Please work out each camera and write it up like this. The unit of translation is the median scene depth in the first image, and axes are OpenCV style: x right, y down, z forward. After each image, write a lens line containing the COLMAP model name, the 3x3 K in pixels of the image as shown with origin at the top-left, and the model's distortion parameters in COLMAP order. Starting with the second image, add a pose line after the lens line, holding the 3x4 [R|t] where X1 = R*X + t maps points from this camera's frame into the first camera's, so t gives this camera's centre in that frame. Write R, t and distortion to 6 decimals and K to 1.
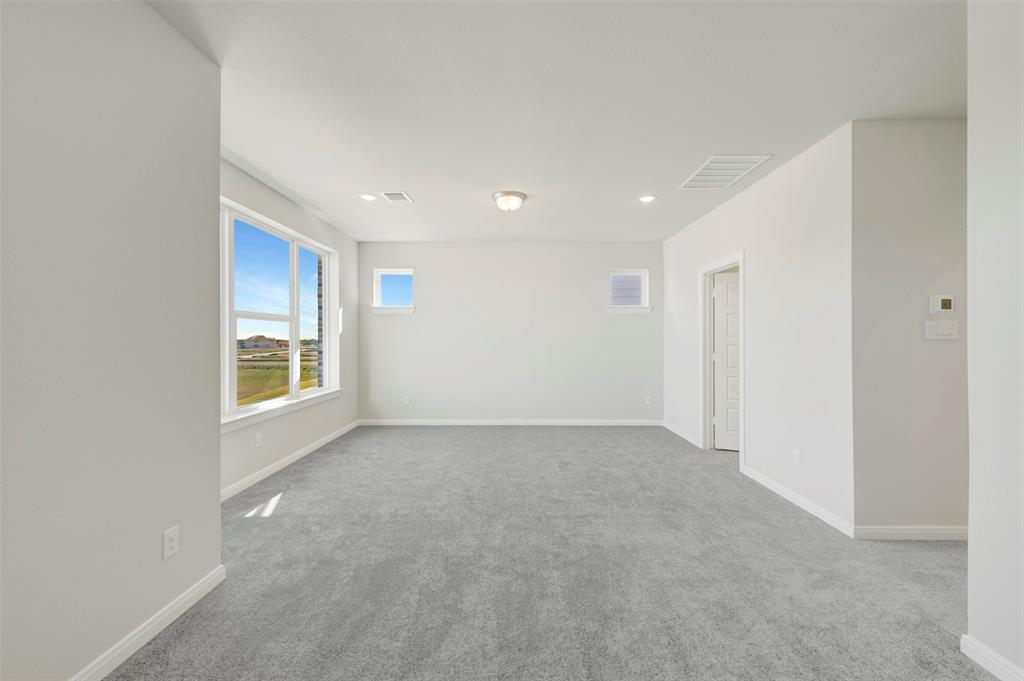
lens RADIAL K [[405.2, 0, 512.0], [0, 405.2, 340.5], [0, 0, 1]] dist [0.003899, 0.000184]
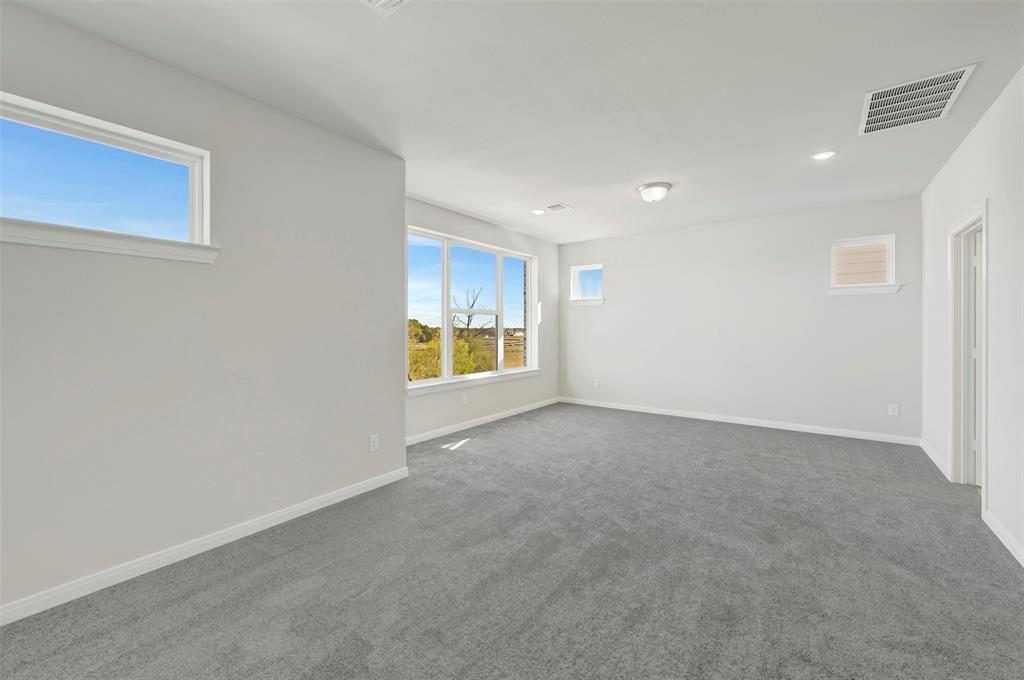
lens RADIAL K [[402.9, 0, 513.6], [0, 402.9, 327.6], [0, 0, 1]] dist [-0.000193, -0.000008]
pose [[0.807098, -0.001706, -0.590415, 0.324149], [-0.001500, 0.999987, -0.004940, 0.002228], [0.590416, 0.004873, 0.807084, -0.024711]]
